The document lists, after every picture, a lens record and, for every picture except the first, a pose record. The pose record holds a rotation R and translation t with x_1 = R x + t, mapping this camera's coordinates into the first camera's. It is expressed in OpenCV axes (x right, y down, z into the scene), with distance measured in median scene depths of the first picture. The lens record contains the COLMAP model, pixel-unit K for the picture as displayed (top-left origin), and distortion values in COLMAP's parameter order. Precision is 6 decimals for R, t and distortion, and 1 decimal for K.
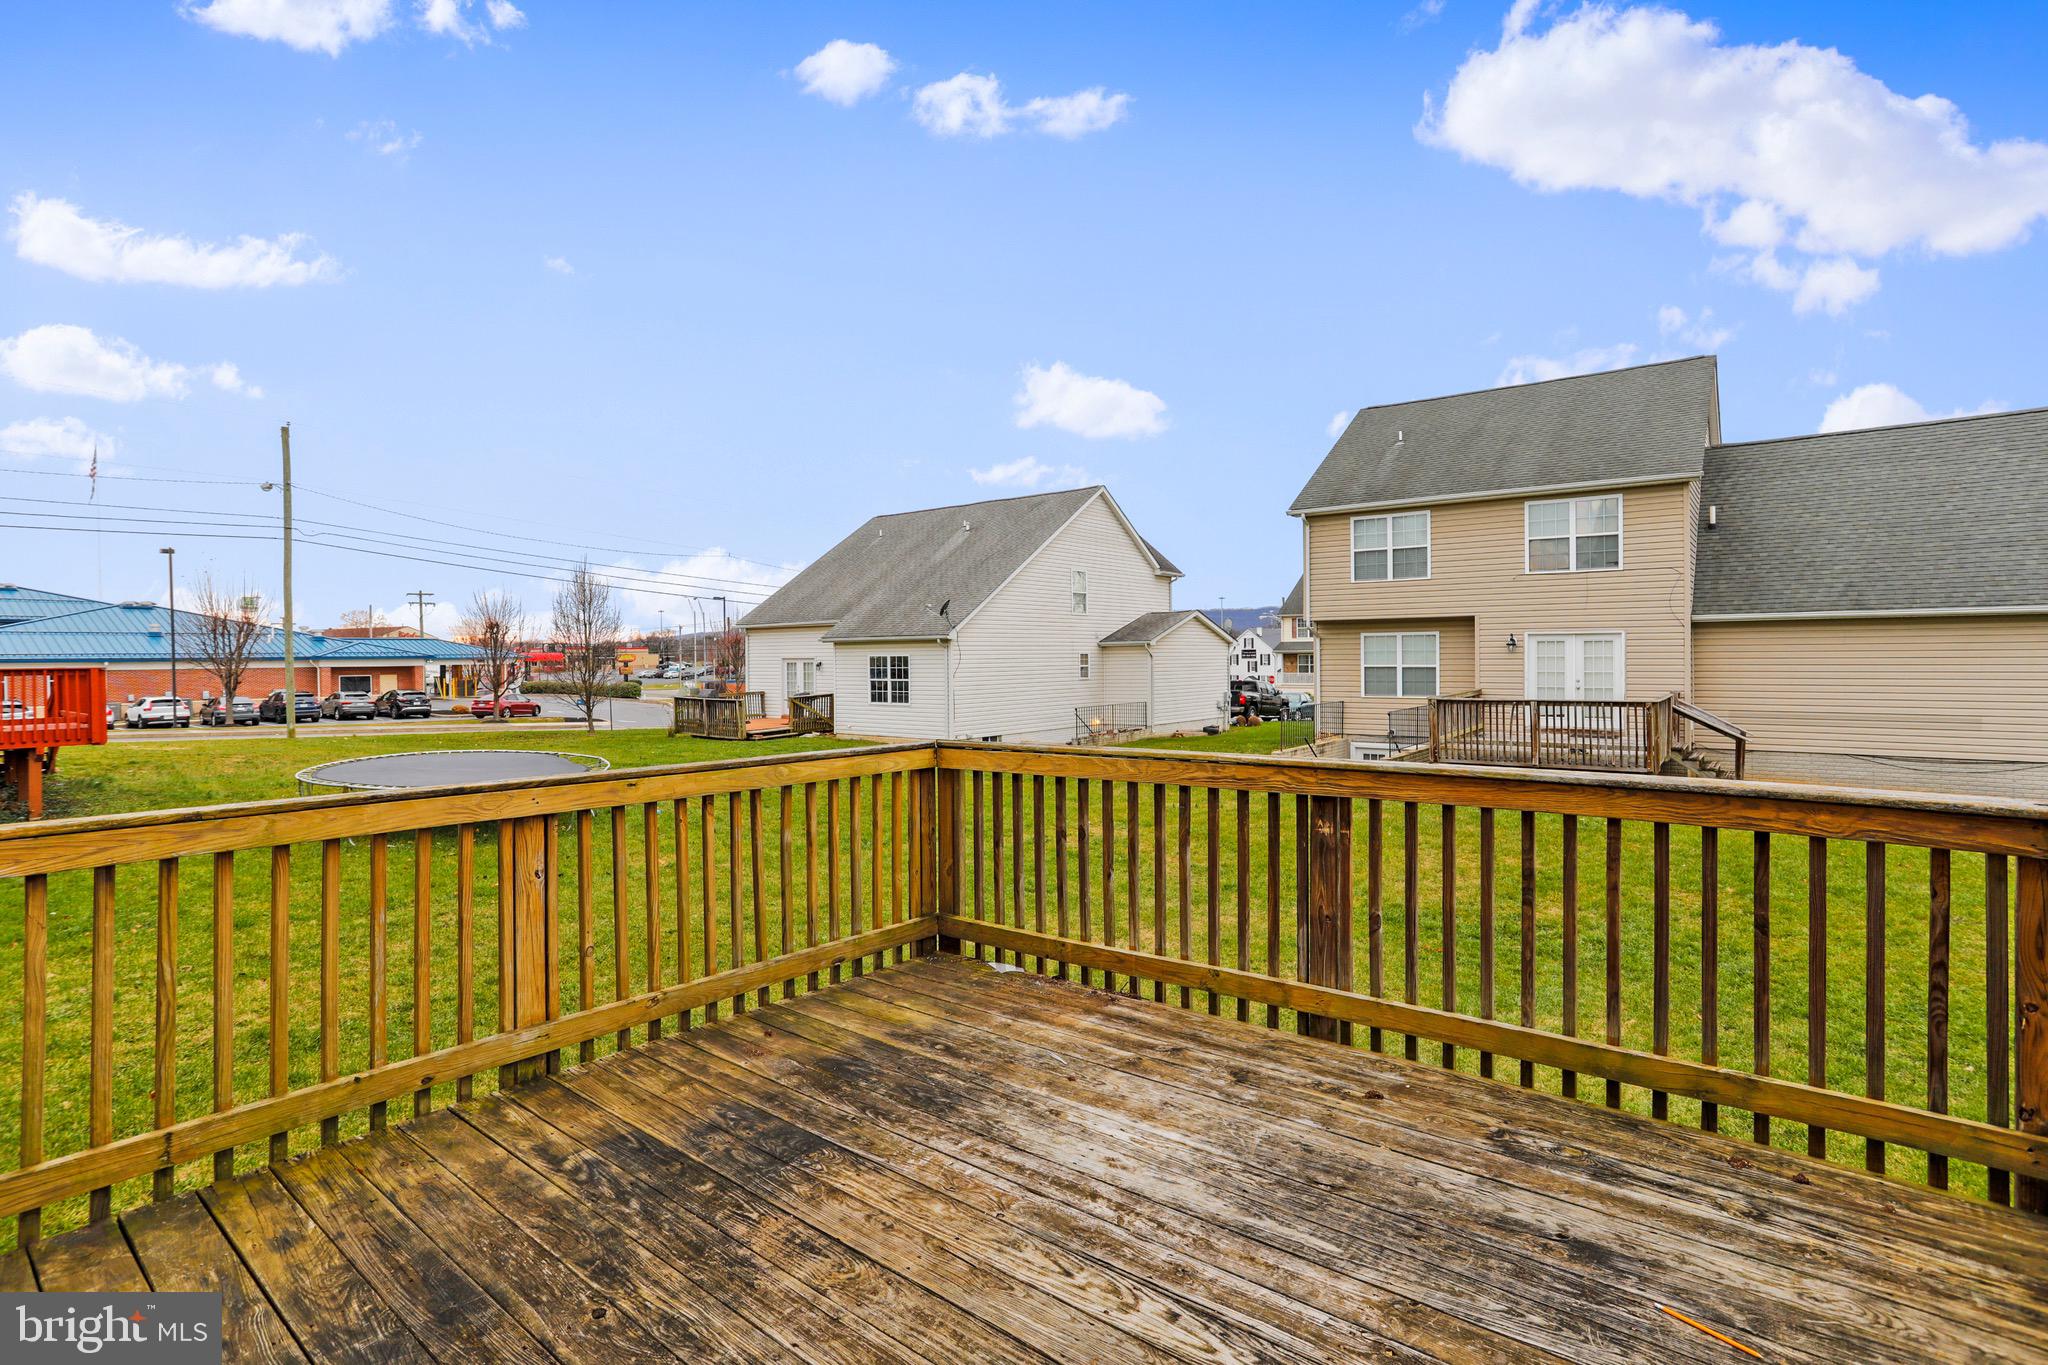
lens RADIAL K [[998.8, 0, 1031.0], [0, 998.8, 668.9], [0, 0, 1]] dist [-0.064259, 0.034383]
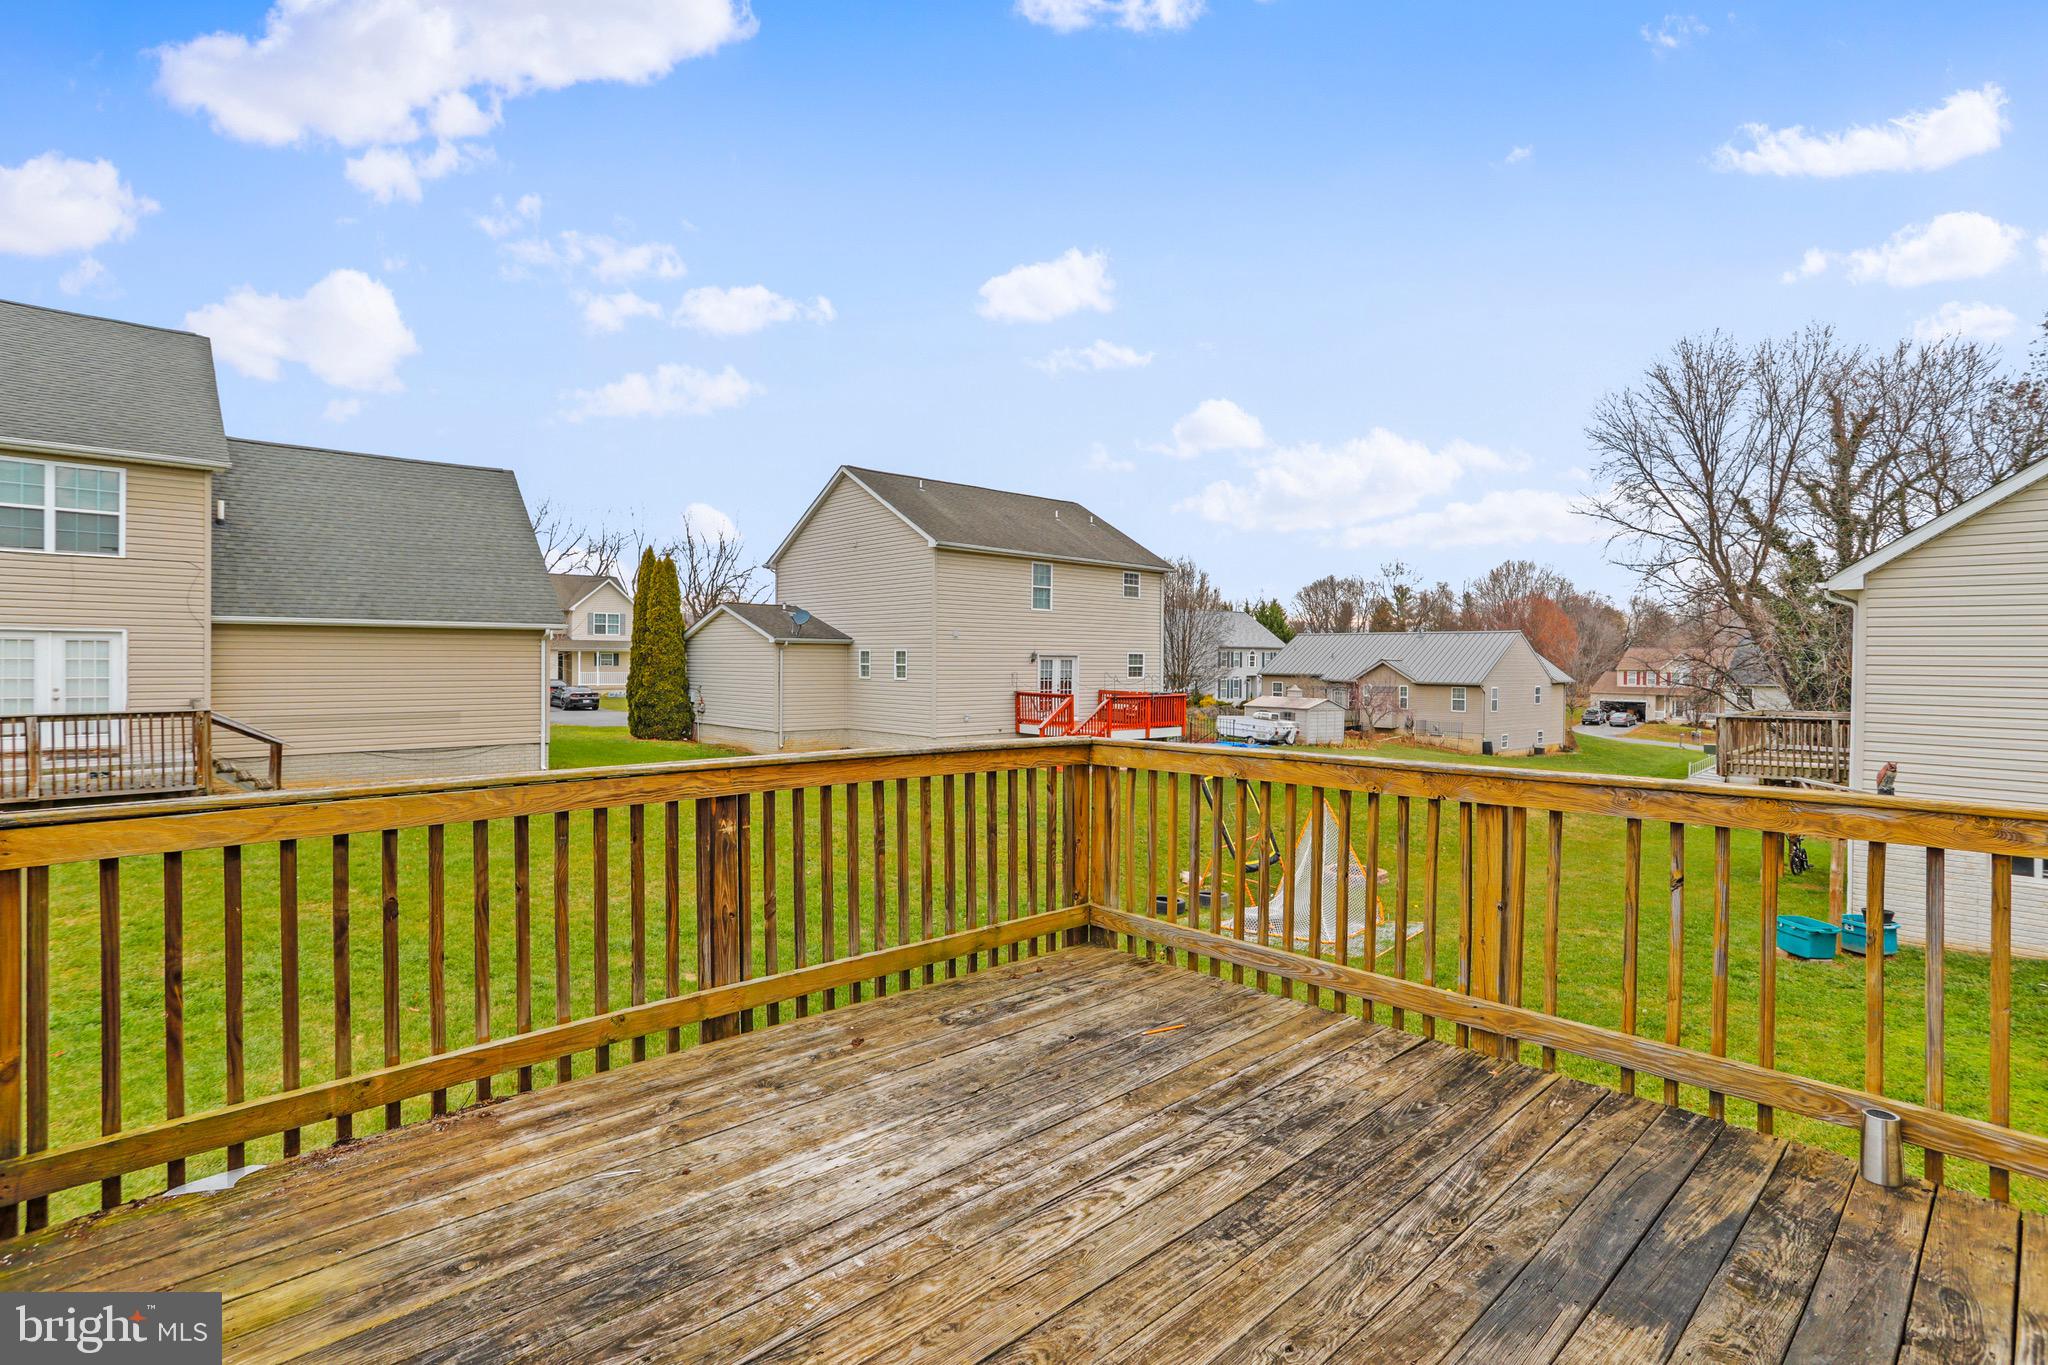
lens RADIAL K [[998.8, 0, 1031.0], [0, 998.8, 668.9], [0, 0, 1]] dist [-0.064259, 0.034383]
pose [[0.133532, -0.000705, 0.991044, -0.653396], [0.006205, 0.999981, -0.000125, 0.001370], [-0.991025, 0.006166, 0.133533, 0.550223]]
